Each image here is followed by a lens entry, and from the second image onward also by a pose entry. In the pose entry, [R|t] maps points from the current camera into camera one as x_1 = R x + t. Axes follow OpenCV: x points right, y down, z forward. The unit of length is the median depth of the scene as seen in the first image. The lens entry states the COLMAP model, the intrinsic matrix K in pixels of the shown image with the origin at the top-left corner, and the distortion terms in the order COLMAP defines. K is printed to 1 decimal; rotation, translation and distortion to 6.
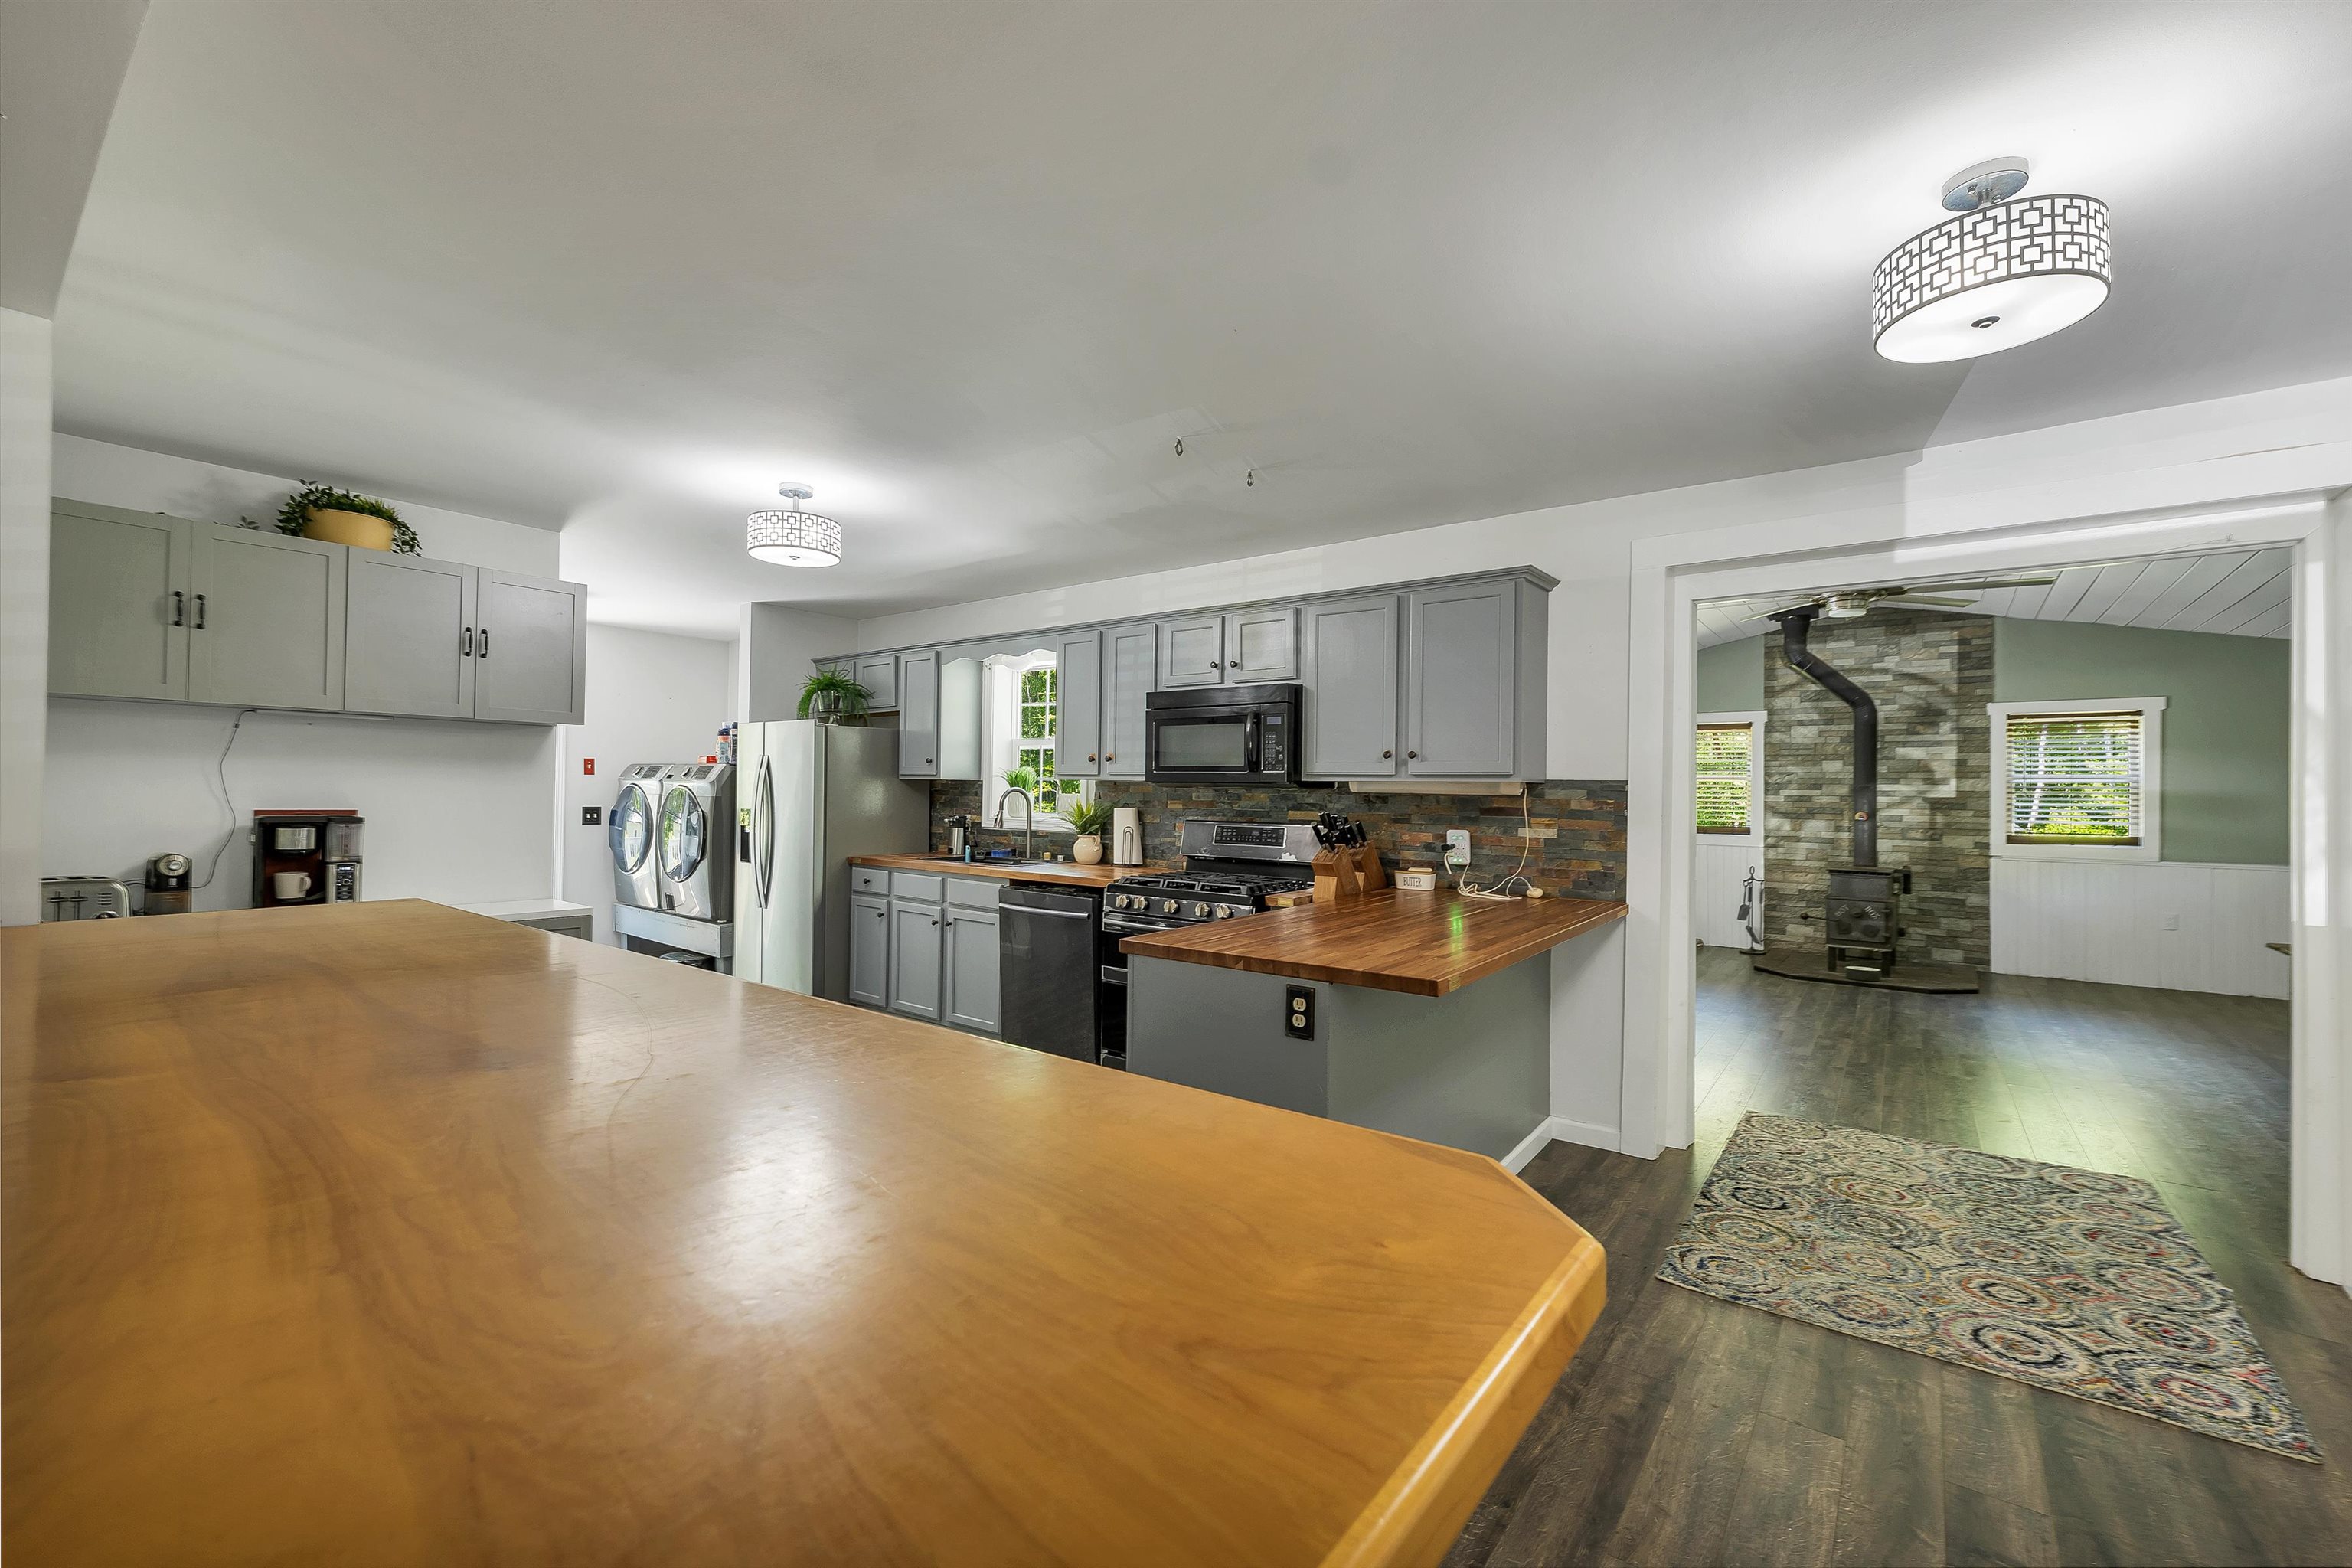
lens RADIAL K [[973.3, 0, 1176.0], [0, 973.3, 784.0], [0, 0, 1]] dist [-0.000408, -0.000124]
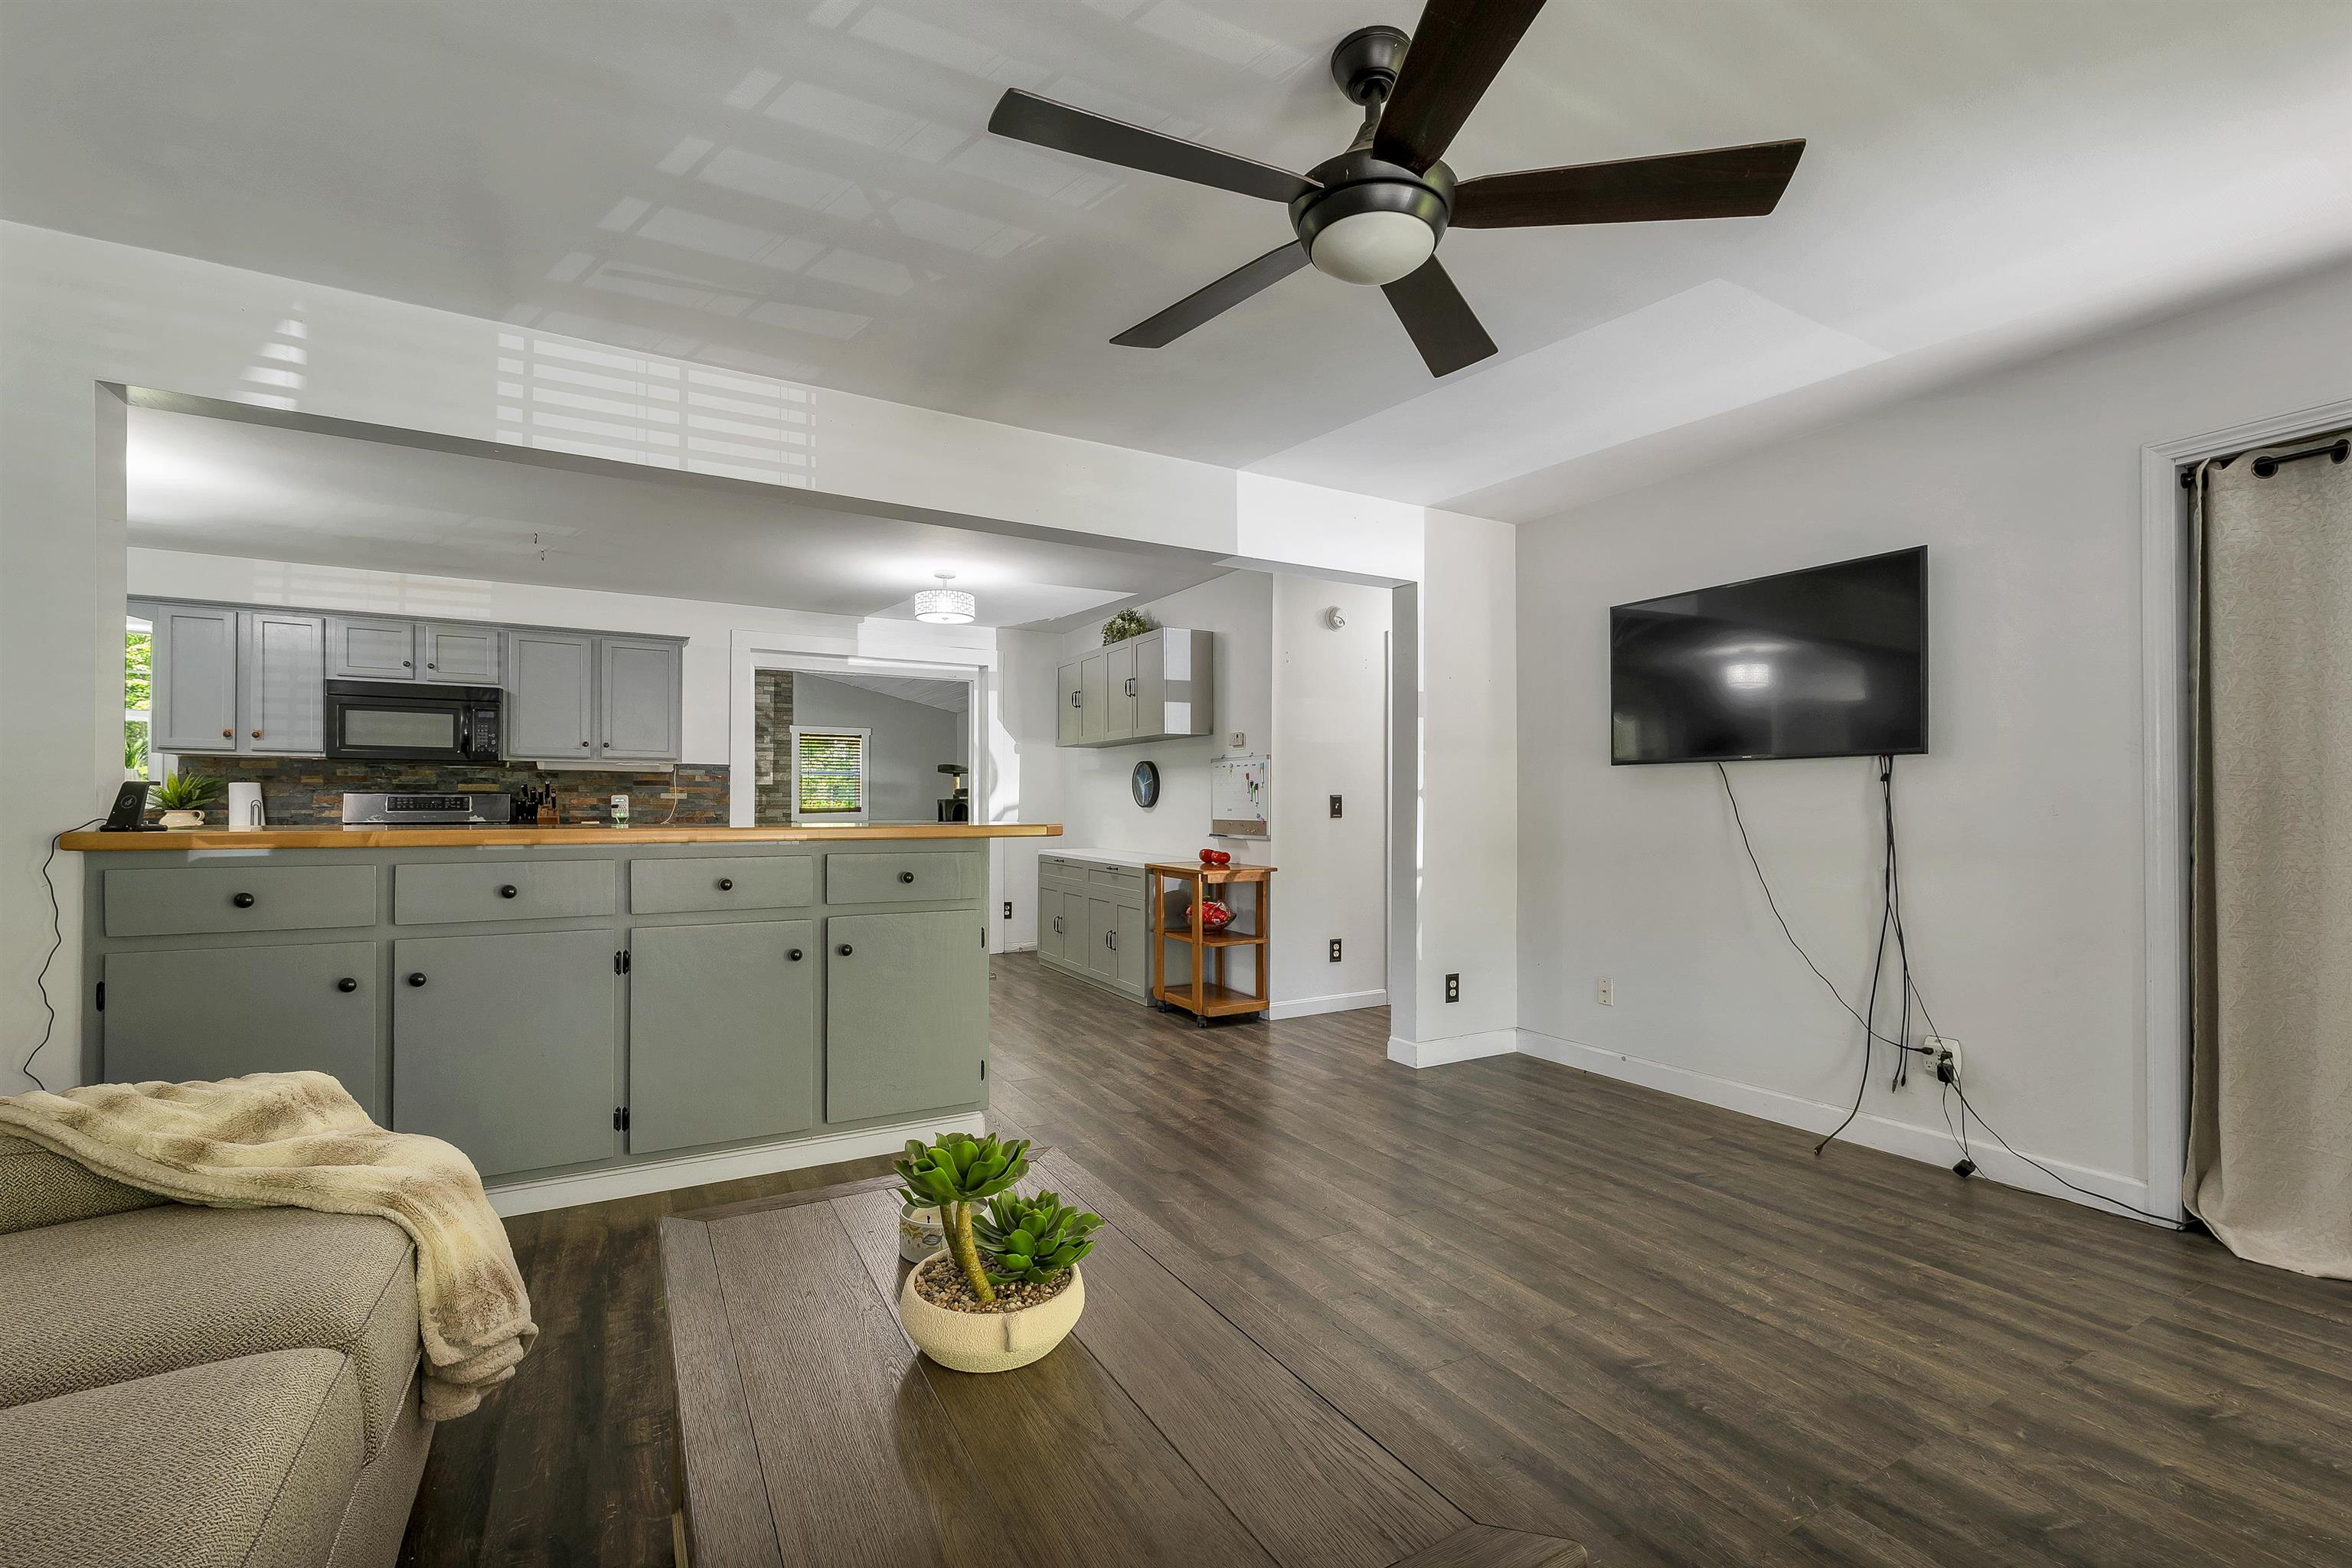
lens RADIAL K [[994.4, 0, 1173.6], [0, 994.4, 793.2], [0, 0, 1]] dist [-0.000240, -0.000073]
pose [[0.391033, -0.002170, 0.920374, -0.543316], [-0.006224, 0.999968, 0.005002, 0.020968], [-0.920356, -0.007684, 0.391007, -0.277709]]
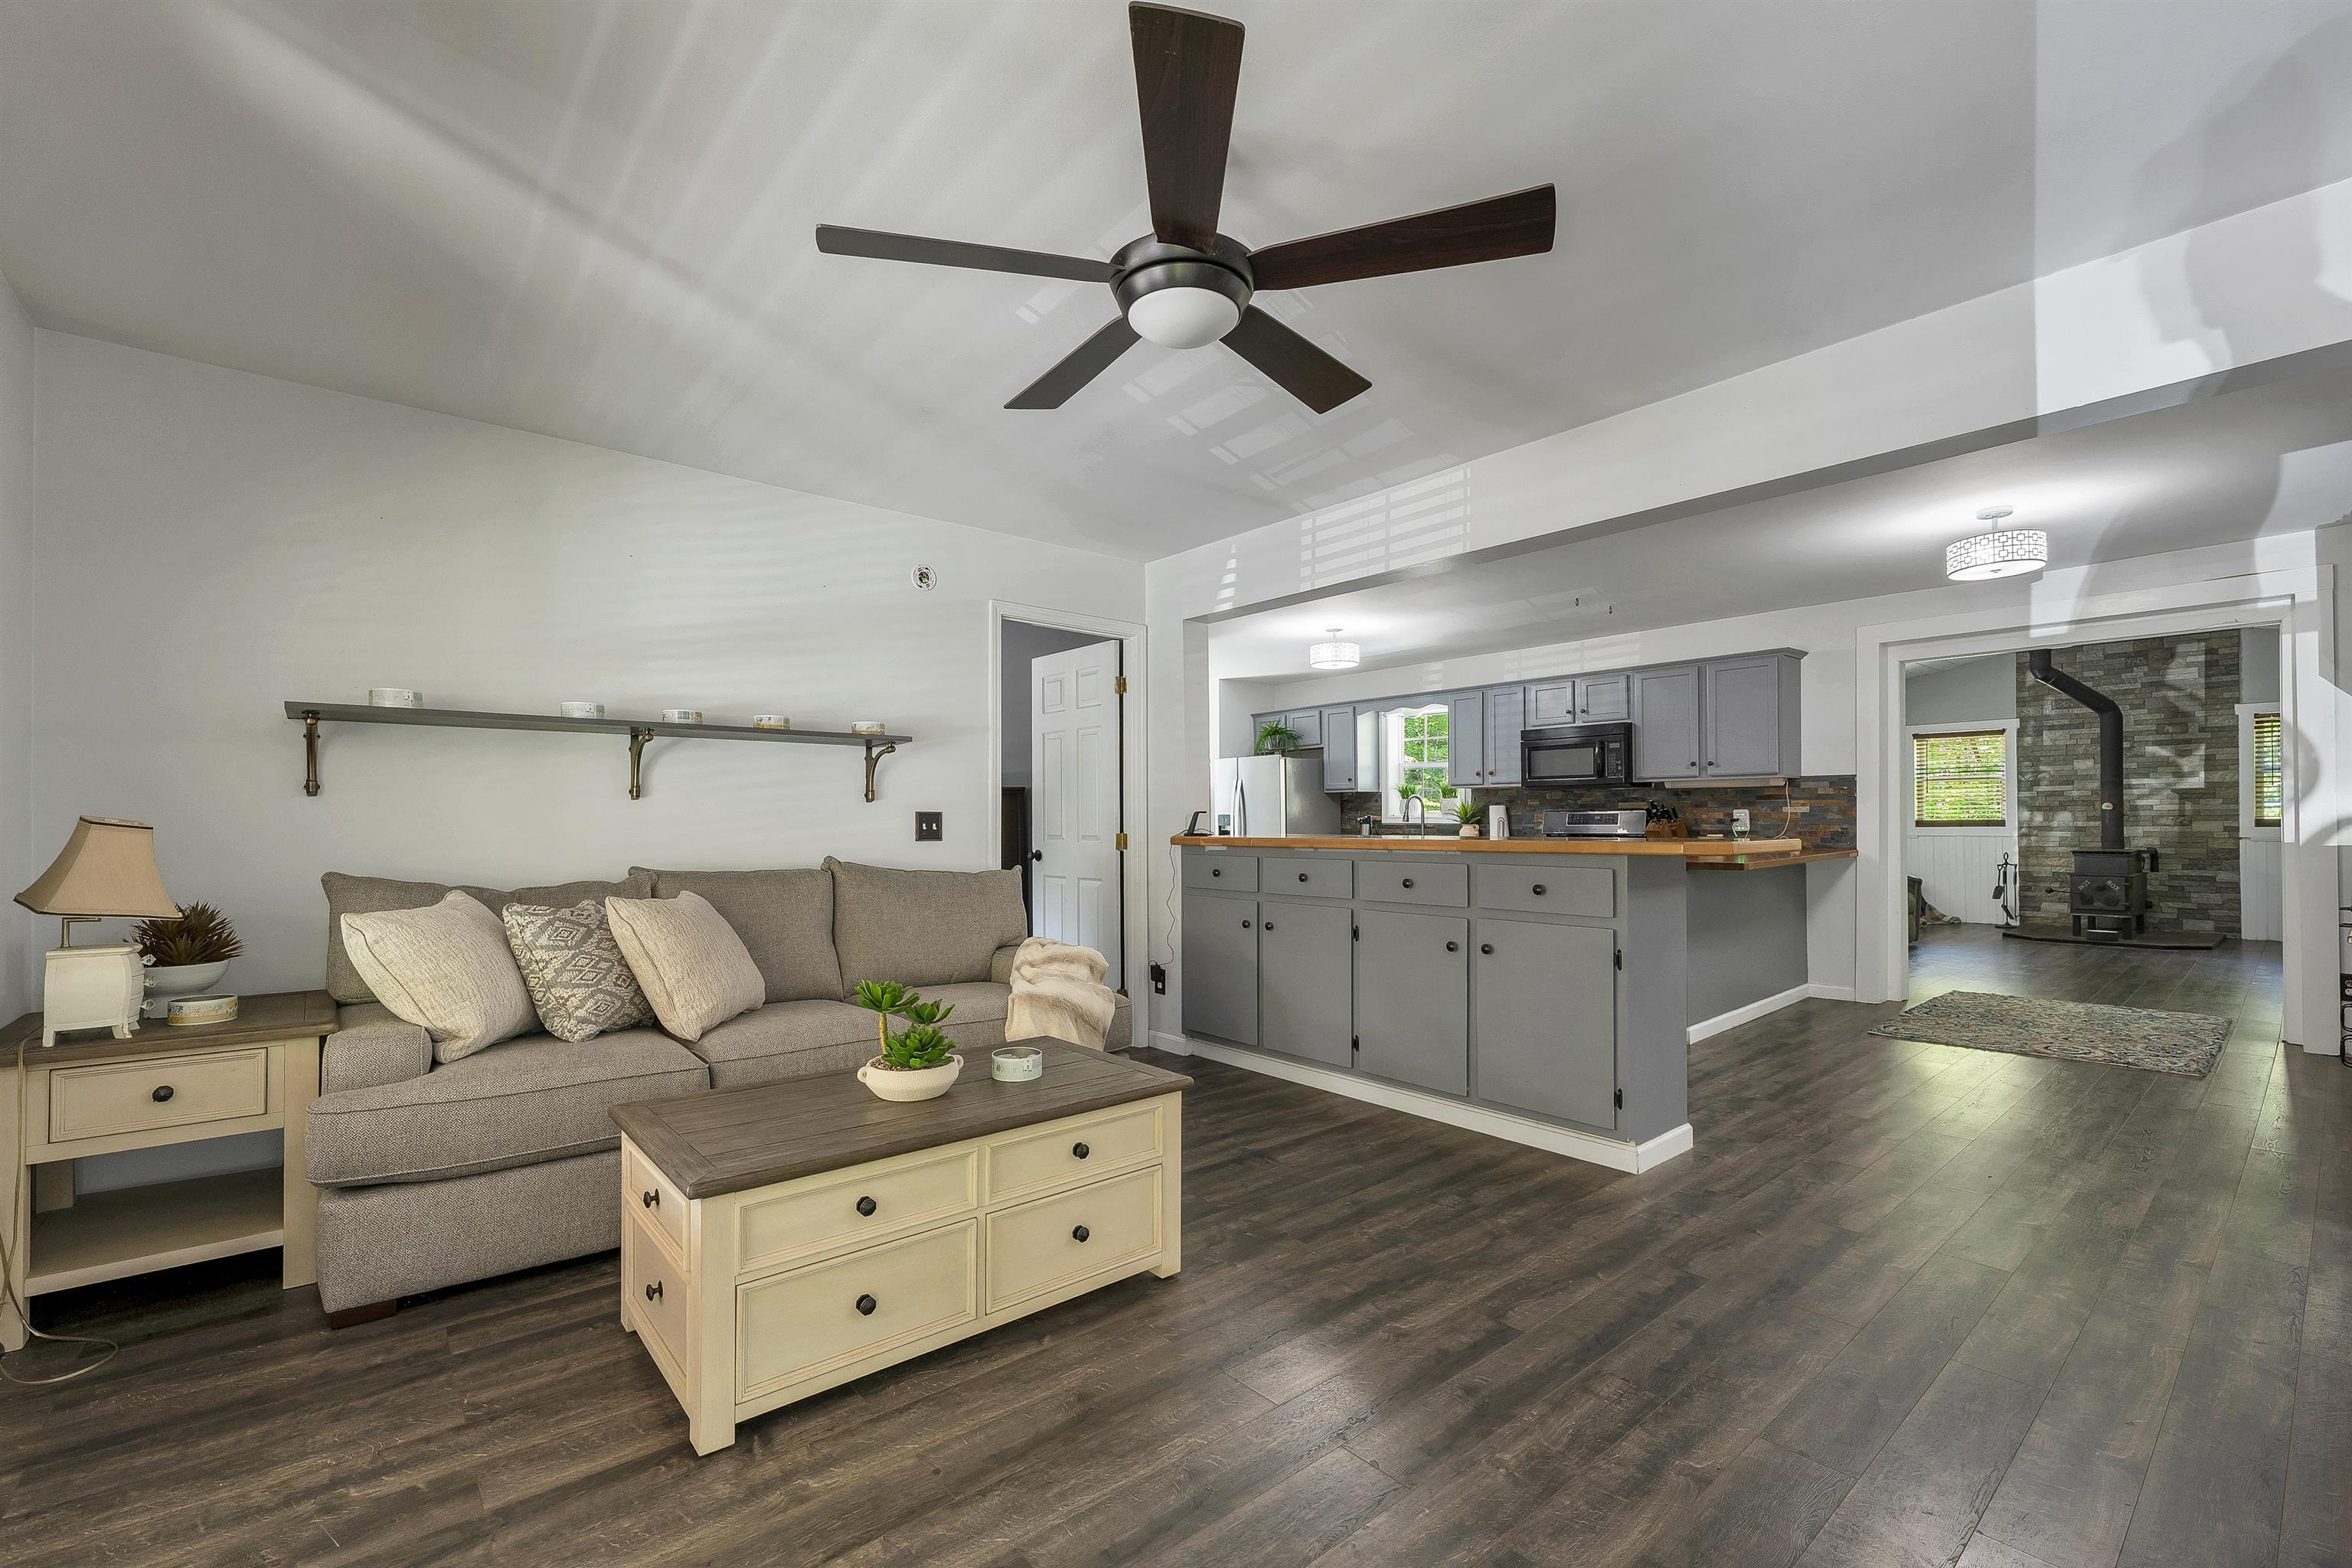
lens RADIAL K [[988.0, 0, 1171.6], [0, 988.0, 817.5], [0, 0, 1]] dist [0.000370, 0.000113]
pose [[0.976872, -0.021789, -0.212713, -0.188336], [0.023059, 0.999728, 0.003495, 0.022196], [0.212579, -0.008319, 0.977108, -0.530435]]
